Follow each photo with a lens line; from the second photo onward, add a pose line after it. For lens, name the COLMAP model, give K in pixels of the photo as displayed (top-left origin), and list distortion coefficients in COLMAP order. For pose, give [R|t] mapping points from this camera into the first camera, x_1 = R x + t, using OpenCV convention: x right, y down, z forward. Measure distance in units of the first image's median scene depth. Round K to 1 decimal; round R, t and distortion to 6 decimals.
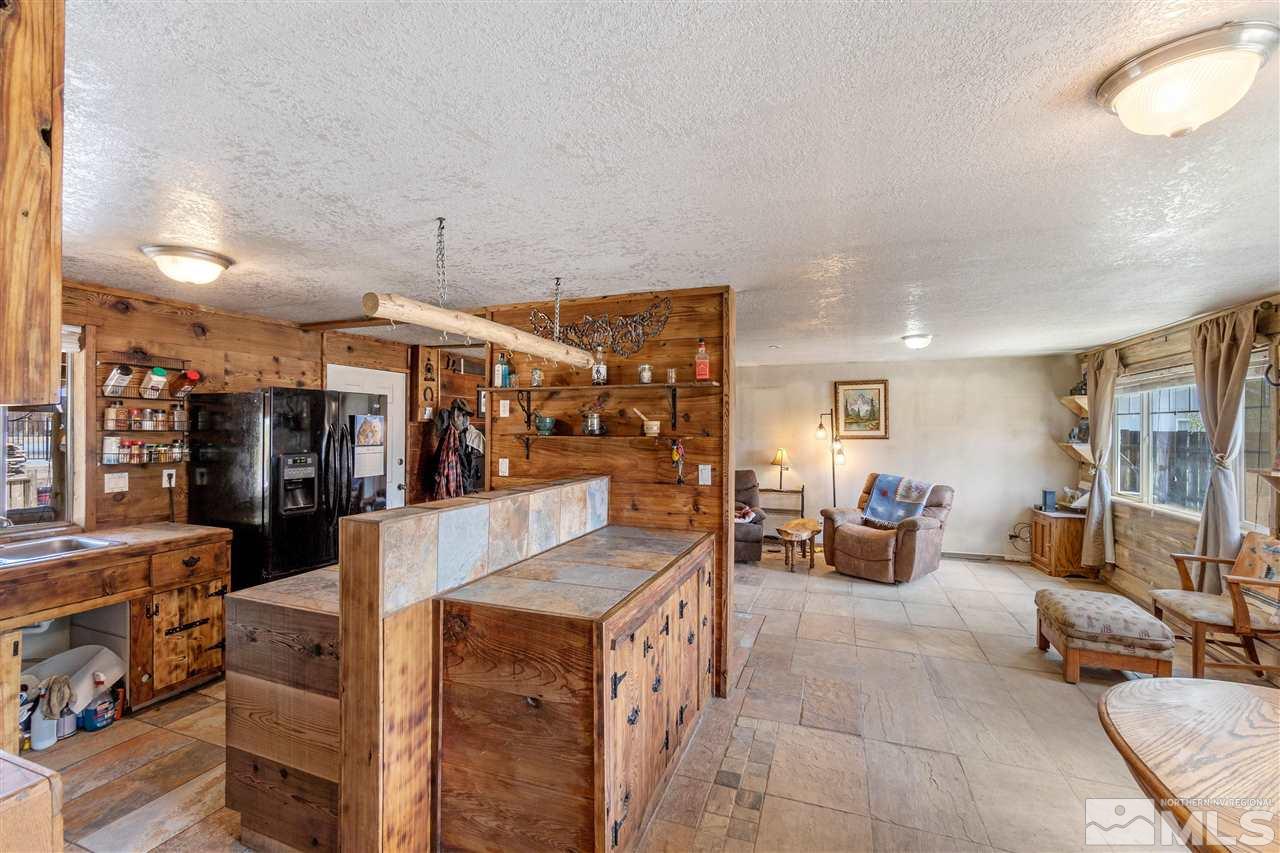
lens RADIAL K [[565.8, 0, 638.5], [0, 565.8, 414.6], [0, 0, 1]] dist [-0.002442, 0.000041]
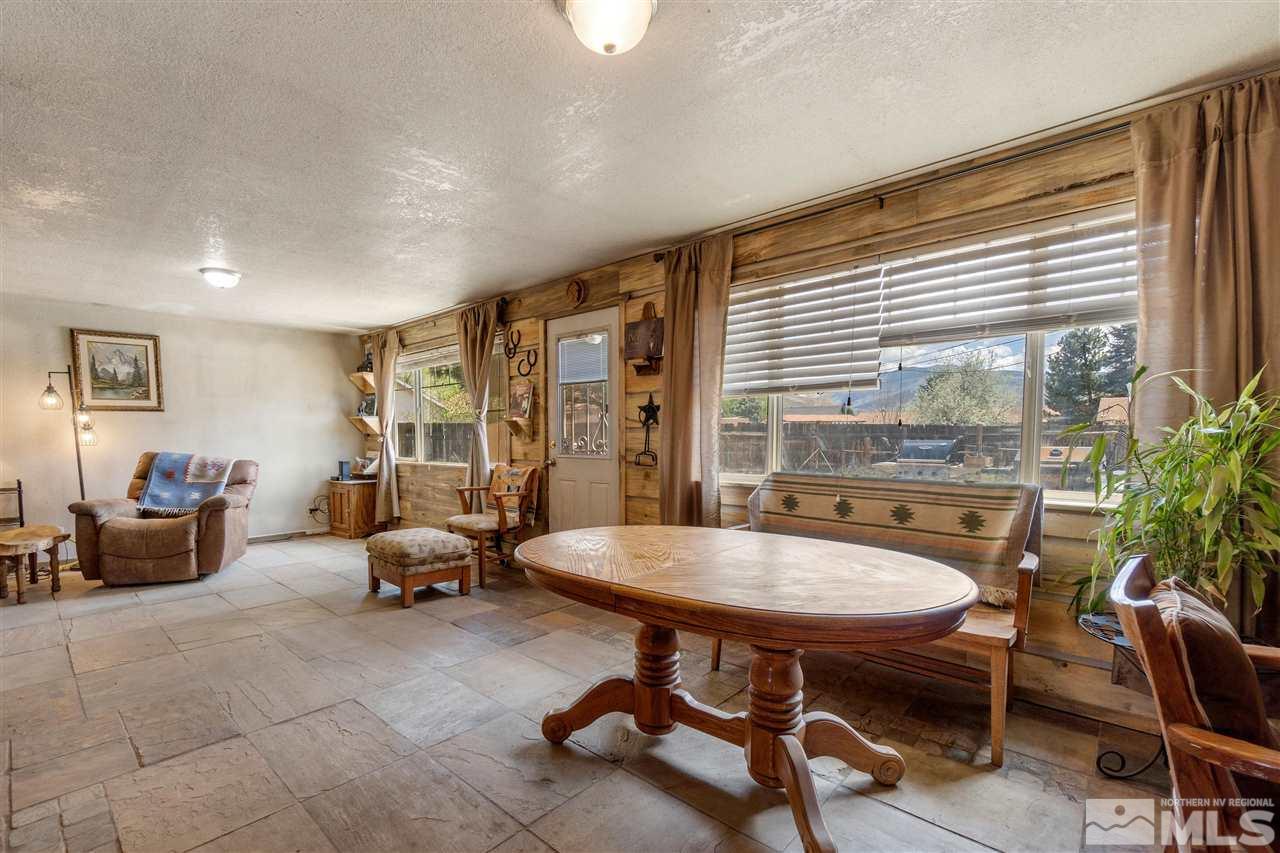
lens RADIAL K [[564.1, 0, 624.8], [0, 564.1, 464.9], [0, 0, 1]] dist [-0.003193, -0.000685]
pose [[0.380720, -0.057479, 0.922902, -0.052300], [-0.000165, 0.998062, 0.062228, 0.085399], [-0.924690, -0.023844, 0.379973, 0.128884]]
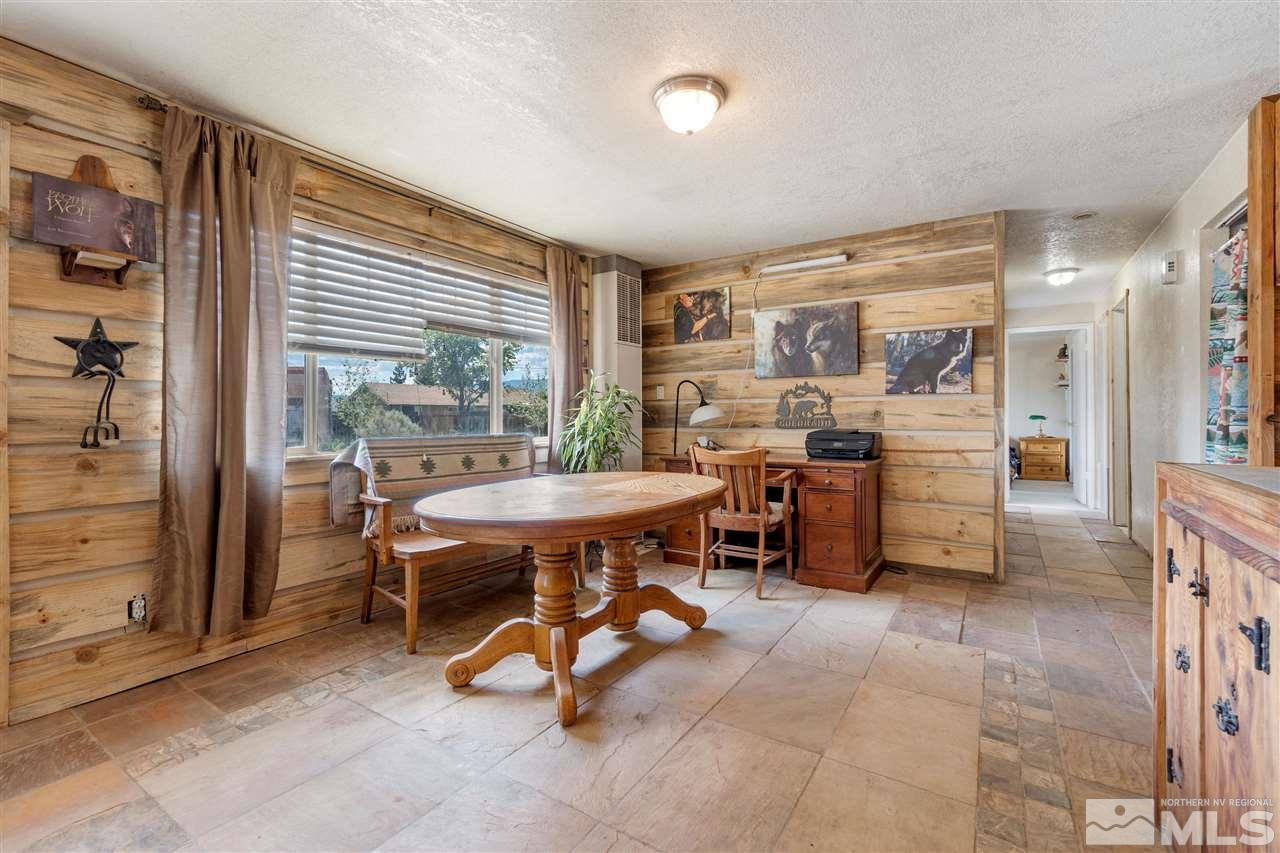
lens RADIAL K [[566.6, 0, 641.0], [0, 566.6, 407.6], [0, 0, 1]] dist [-0.000352, 0.000036]
pose [[-0.977365, -0.027356, 0.209783, 0.182998], [-0.029355, 0.999548, -0.006422, 0.094706], [-0.209513, -0.012434, -0.977727, 0.740985]]
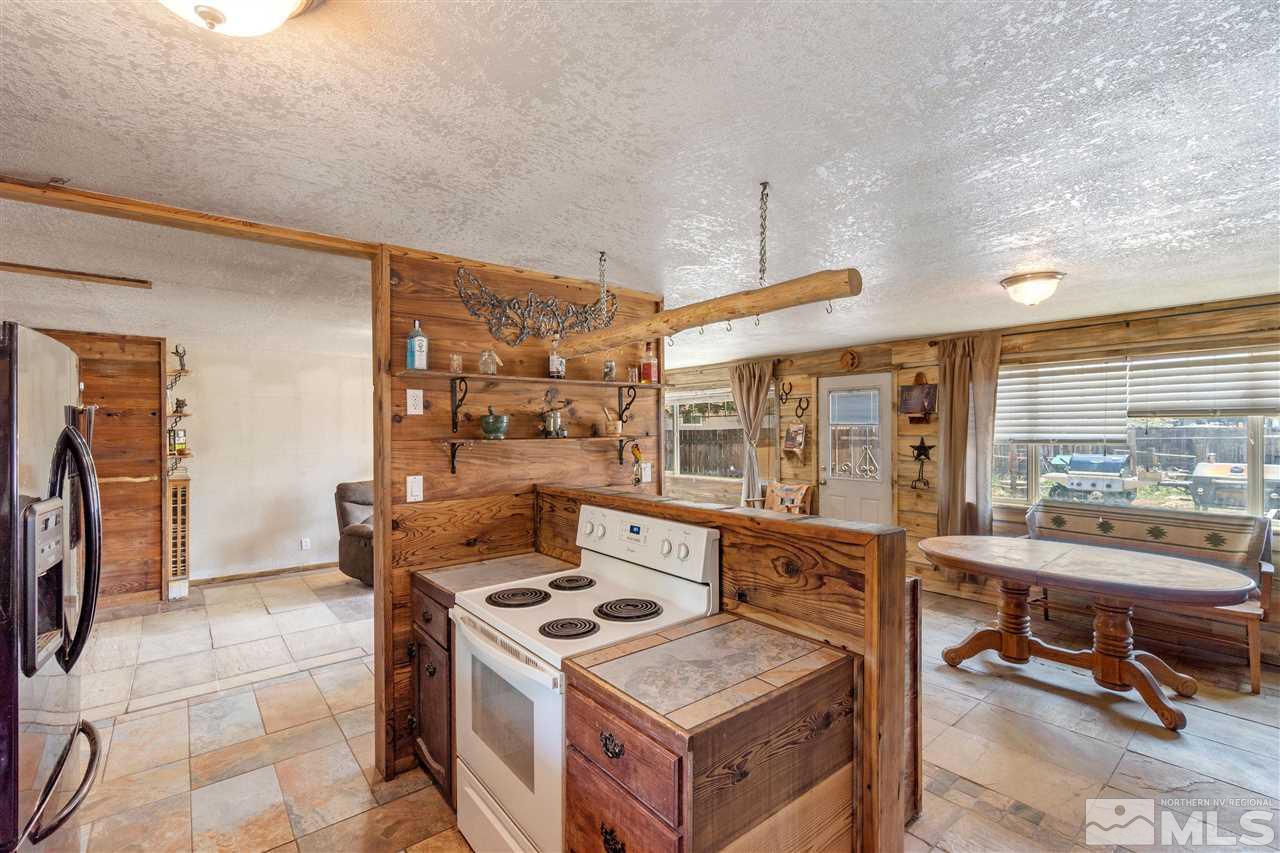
lens RADIAL K [[556.3, 0, 640.0], [0, 556.3, 426.5], [0, 0, 1]] dist [0.000215, 0.000542]
pose [[0.498792, -0.000720, 0.866721, -0.522042], [-0.002050, 0.999996, 0.002011, 0.012931], [-0.866719, -0.002780, 0.498788, 0.333725]]
